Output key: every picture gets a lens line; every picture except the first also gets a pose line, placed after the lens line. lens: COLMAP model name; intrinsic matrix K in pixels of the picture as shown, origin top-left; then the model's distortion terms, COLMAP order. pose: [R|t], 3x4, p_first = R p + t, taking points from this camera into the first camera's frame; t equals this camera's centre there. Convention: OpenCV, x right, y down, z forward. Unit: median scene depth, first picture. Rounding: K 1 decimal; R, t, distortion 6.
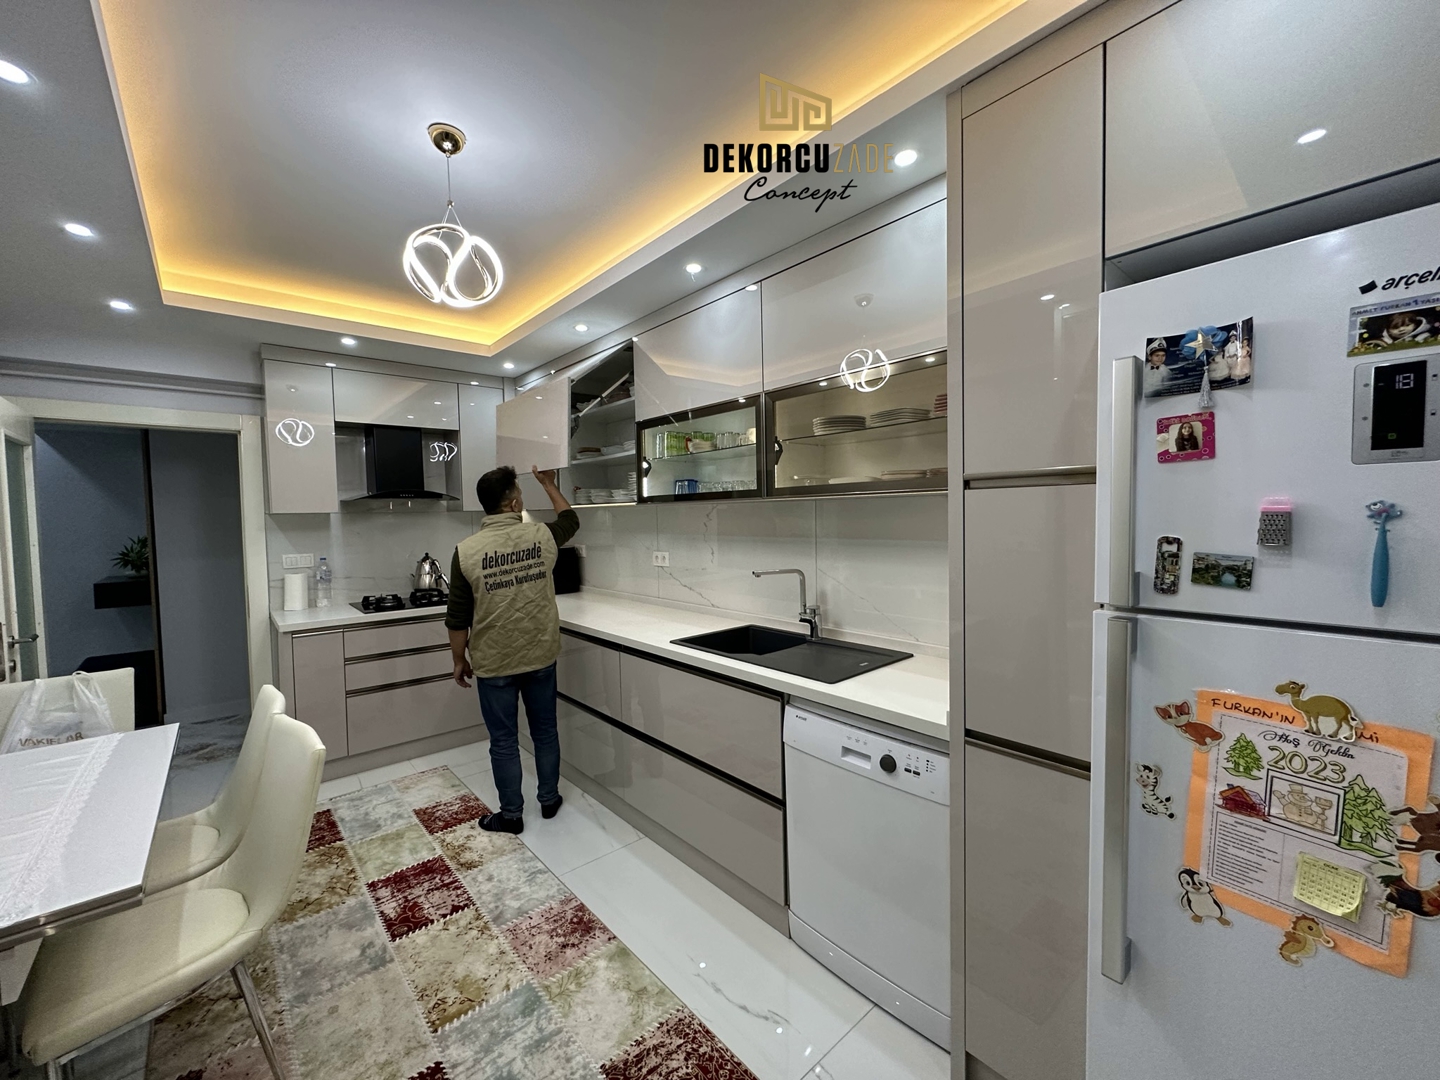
lens RADIAL K [[569.9, 0, 715.9], [0, 569.9, 540.0], [0, 0, 1]] dist [-0.003124, 0.000897]
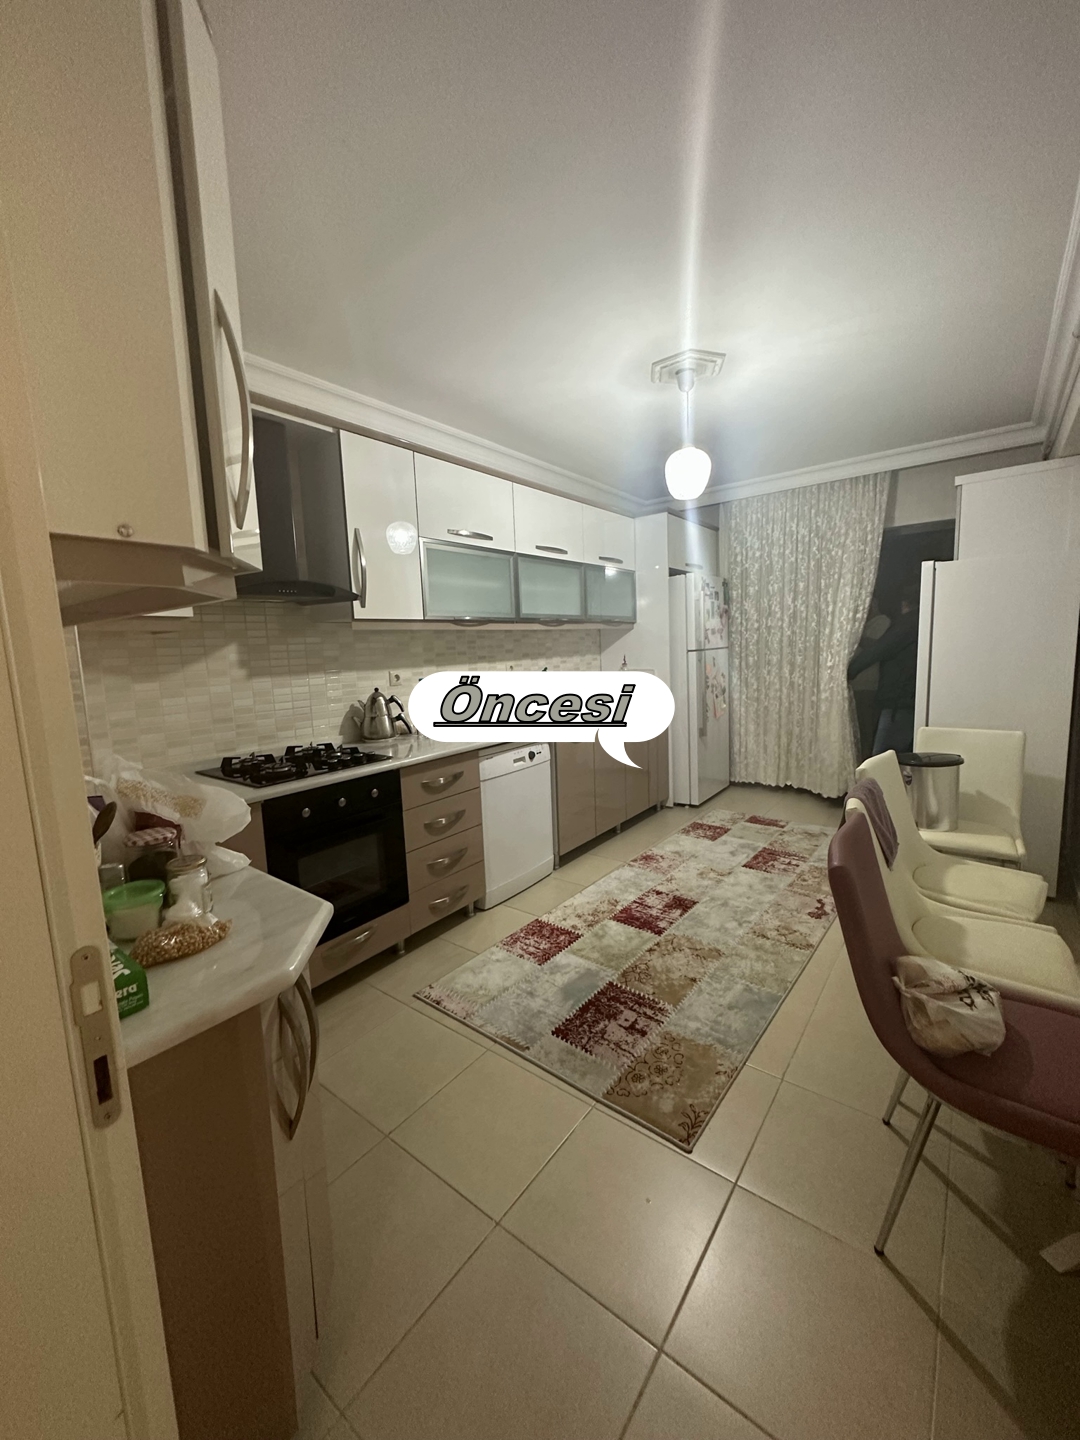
lens RADIAL K [[569.9, 0, 540.7], [0, 569.9, 719.7], [0, 0, 1]] dist [-0.003124, 0.000897]
pose [[-0.145627, -0.114743, 0.982663, -1.677659], [0.081226, 0.988512, 0.127464, 0.000601], [-0.986000, 0.098379, -0.134634, 1.358003]]
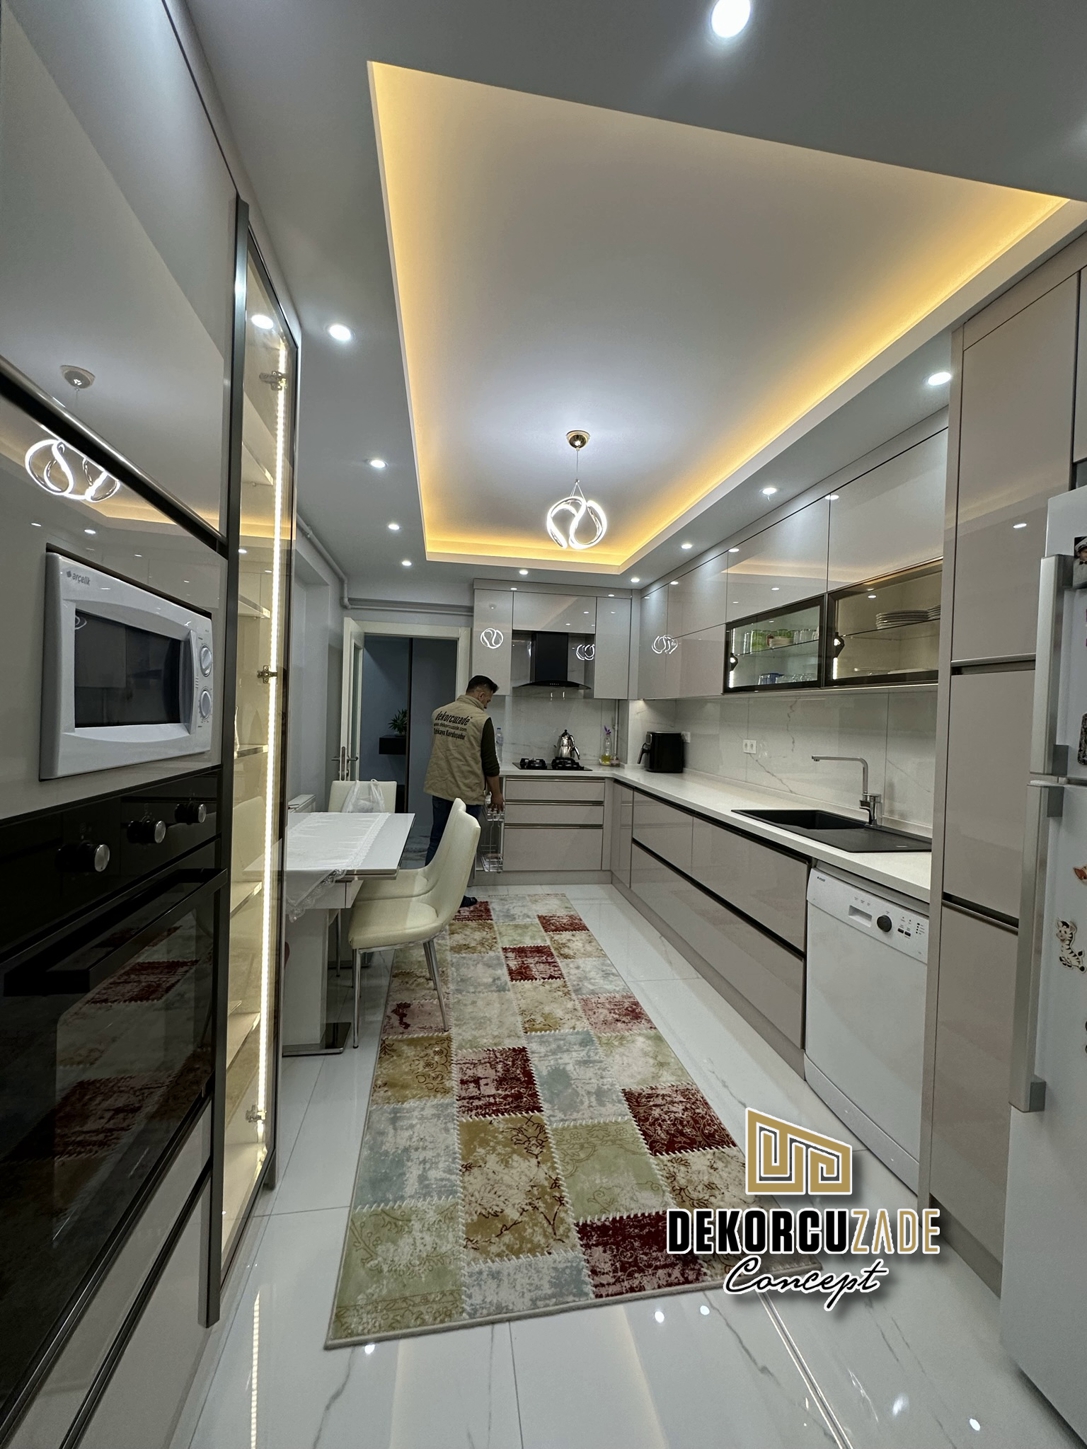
lens RADIAL K [[573.4, 0, 547.9], [0, 573.4, 722.8], [0, 0, 1]] dist [-0.003124, 0.000897]
pose [[0.855982, 0.054867, -0.514087, 0.205472], [-0.071432, 0.997367, -0.012492, 0.044748], [0.512048, 0.047415, 0.857647, -0.218284]]
